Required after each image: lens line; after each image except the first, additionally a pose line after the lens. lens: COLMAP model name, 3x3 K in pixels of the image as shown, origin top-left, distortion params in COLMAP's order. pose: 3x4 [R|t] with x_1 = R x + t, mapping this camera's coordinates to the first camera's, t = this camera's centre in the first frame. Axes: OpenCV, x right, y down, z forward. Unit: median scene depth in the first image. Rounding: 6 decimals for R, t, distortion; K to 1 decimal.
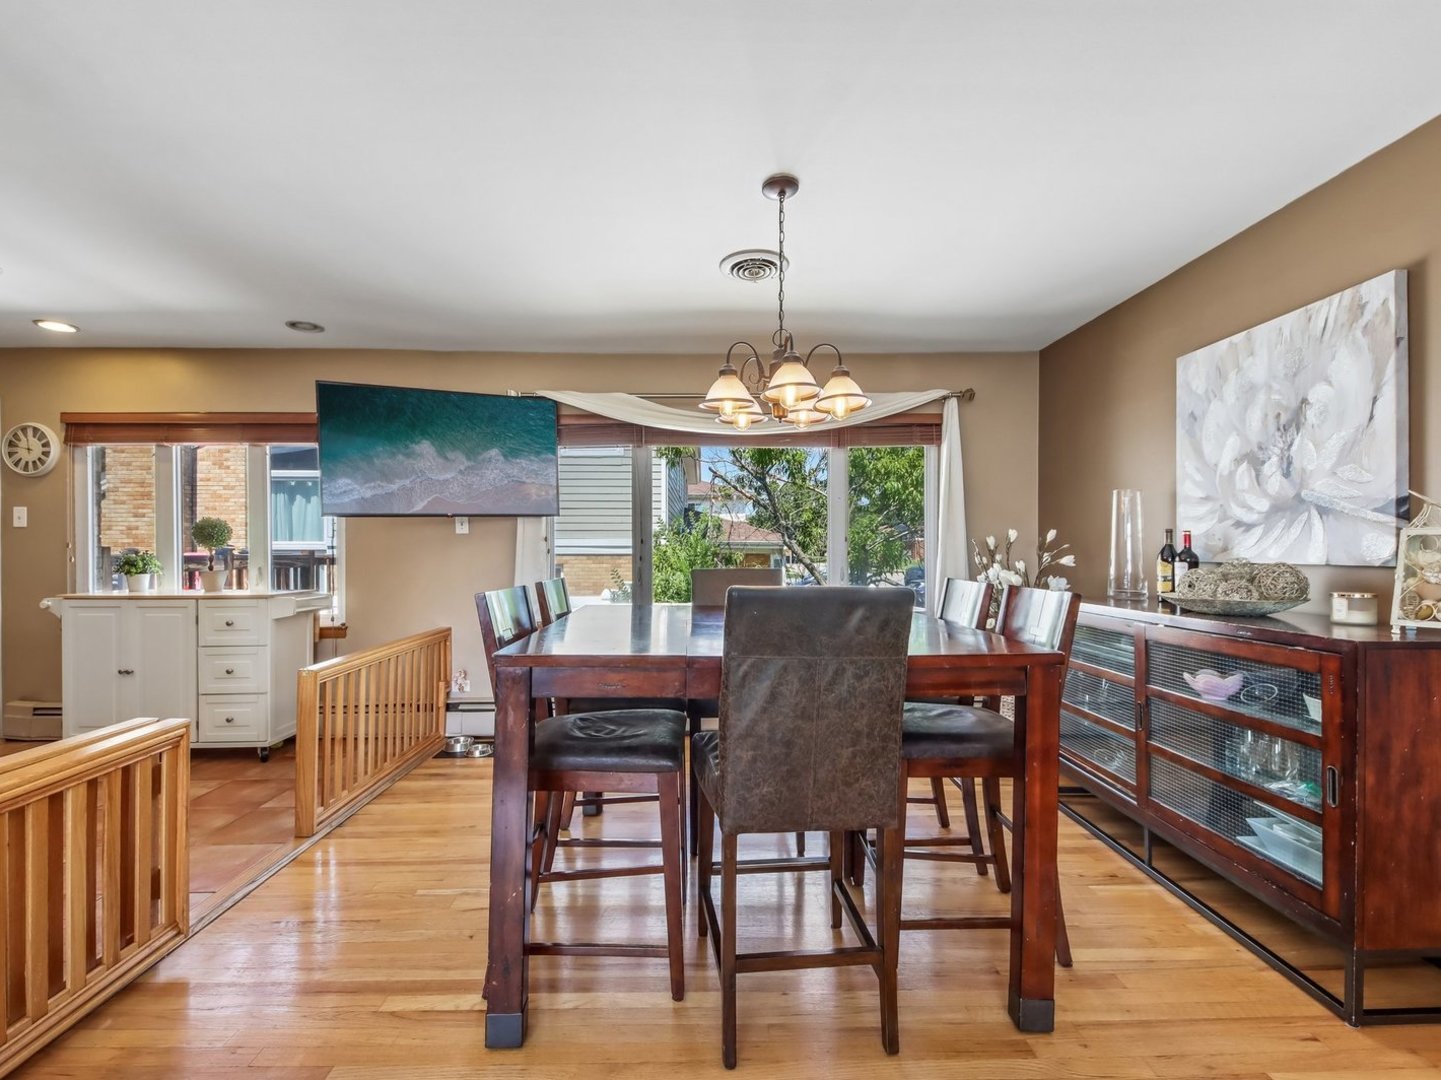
lens RADIAL K [[665.7, 0, 722.2], [0, 665.7, 551.4], [0, 0, 1]] dist [-0.010728, -0.003621]
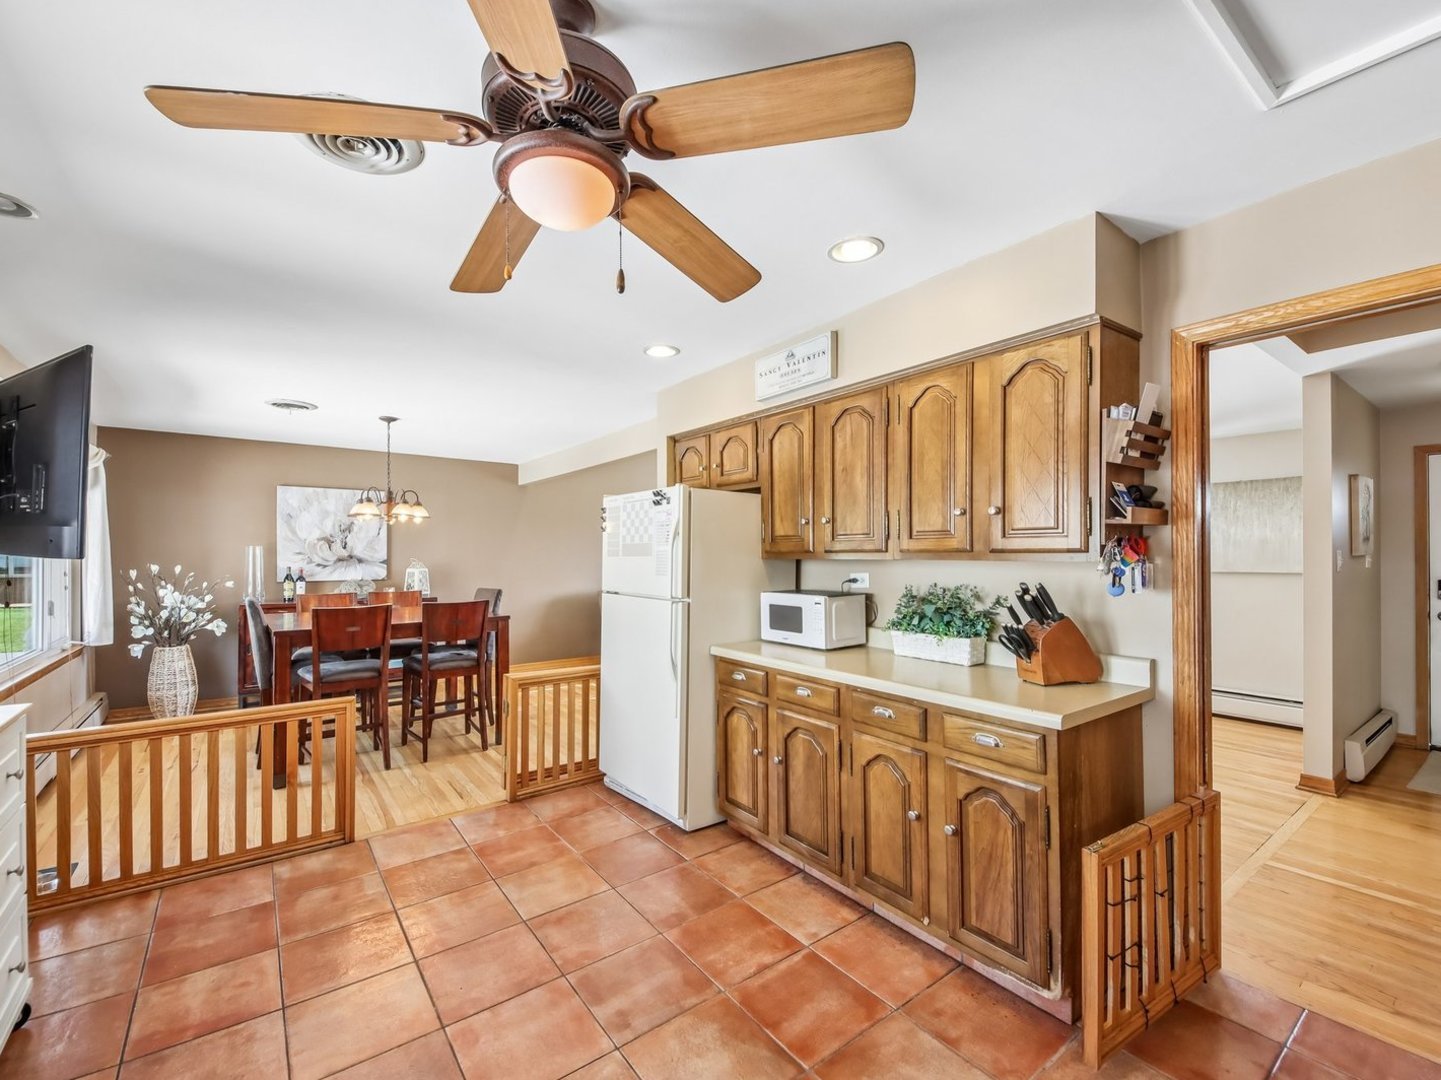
lens RADIAL K [[615.4, 0, 720.4], [0, 615.4, 551.4], [0, 0, 1]] dist [0.013360, -0.004506]
pose [[-0.584343, 0.005710, 0.811487, -1.270284], [-0.004213, 0.999940, -0.010069, -0.049561], [-0.811496, -0.009303, -0.584284, 0.732528]]
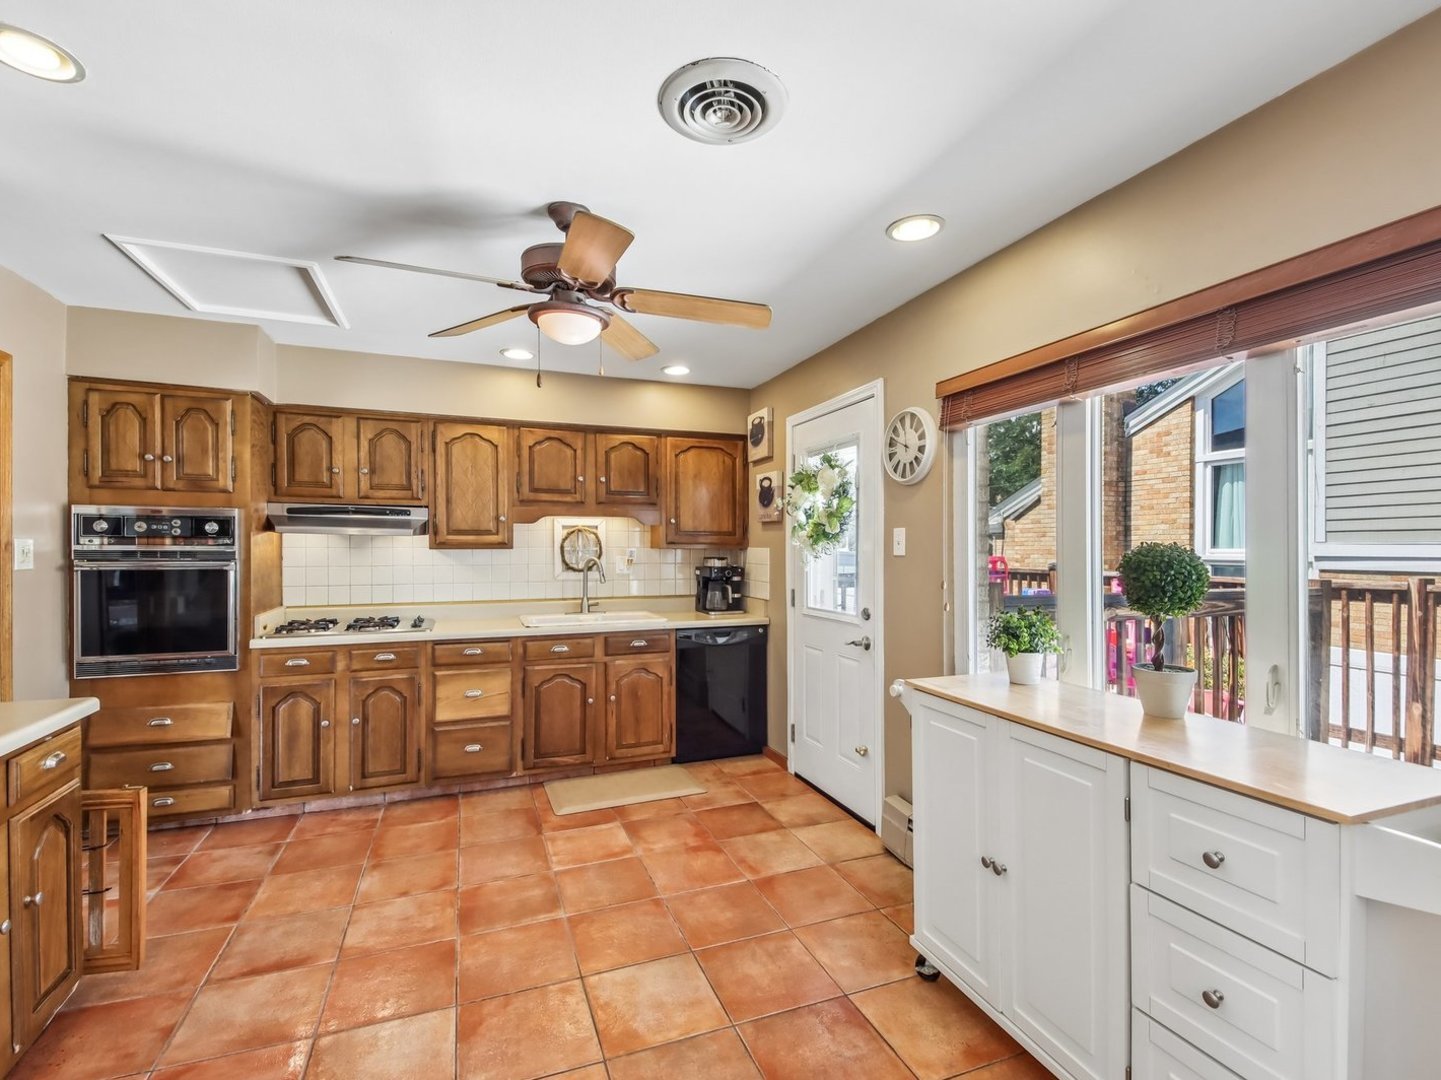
lens RADIAL K [[665.7, 0, 723.5], [0, 665.7, 543.8], [0, 0, 1]] dist [-0.010728, -0.003621]
pose [[0.338163, -0.001663, -0.941086, -0.449379], [0.001088, 0.999998, -0.001376, -0.049513], [0.941087, -0.000559, 0.338164, 0.570320]]
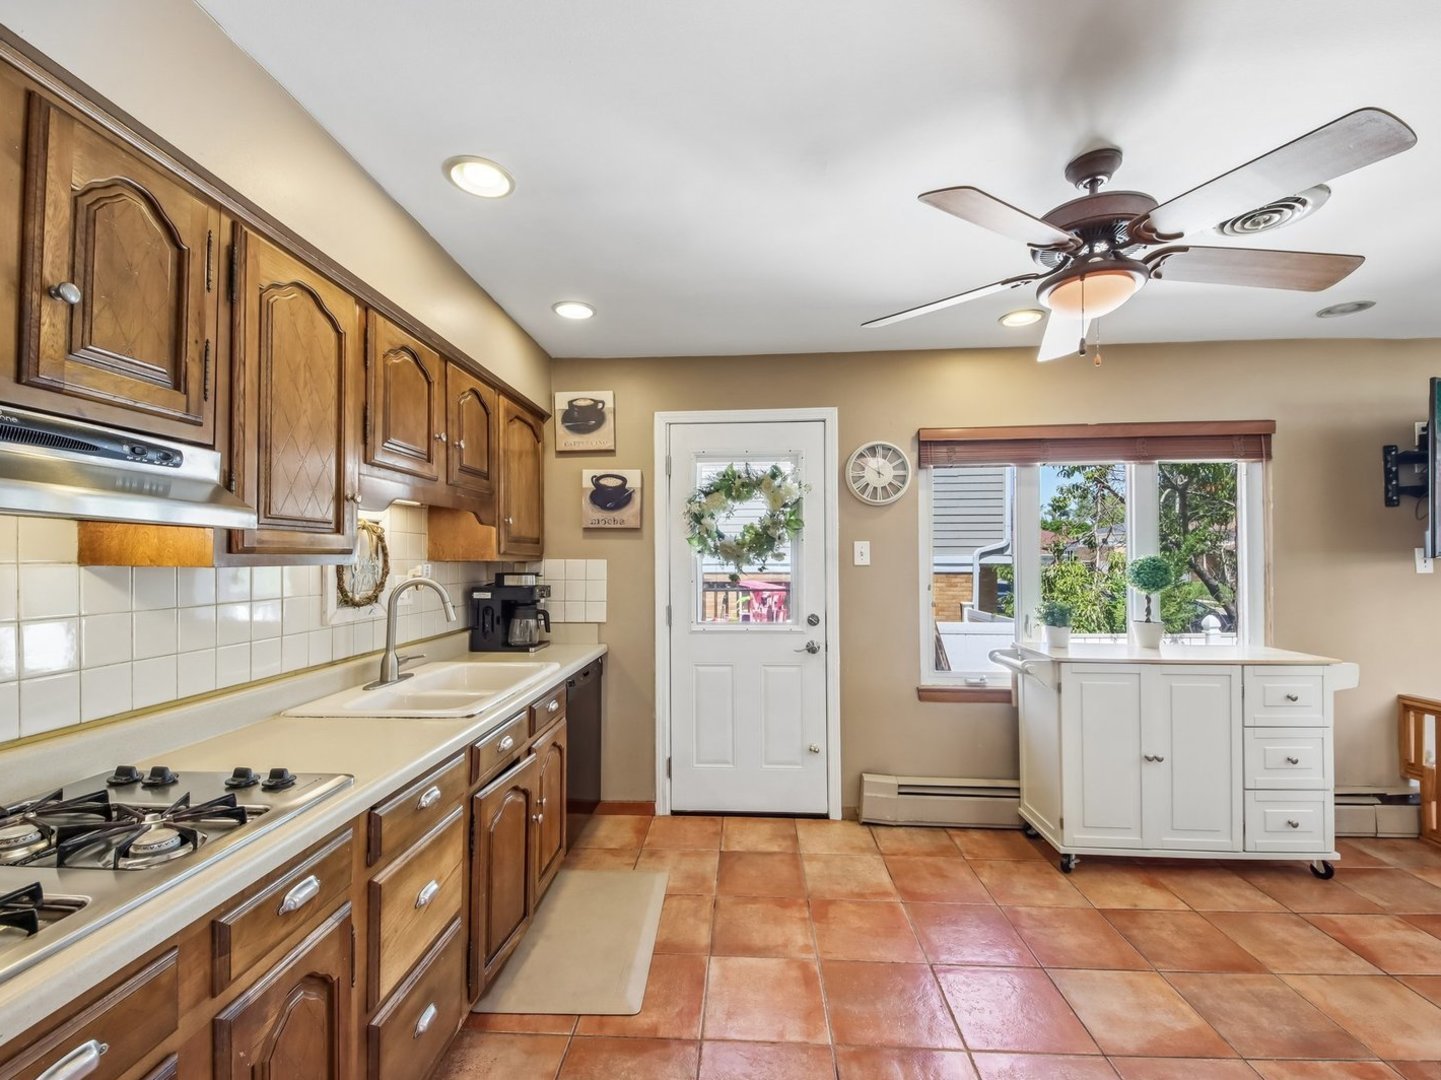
lens RADIAL K [[615.4, 0, 718.6], [0, 615.4, 550.2], [0, 0, 1]] dist [0.013360, -0.004506]
pose [[0.997187, -0.000109, -0.074947, -1.204771], [-0.000536, 0.999963, -0.008595, -0.049954], [0.074946, 0.008611, 0.997150, 0.200318]]
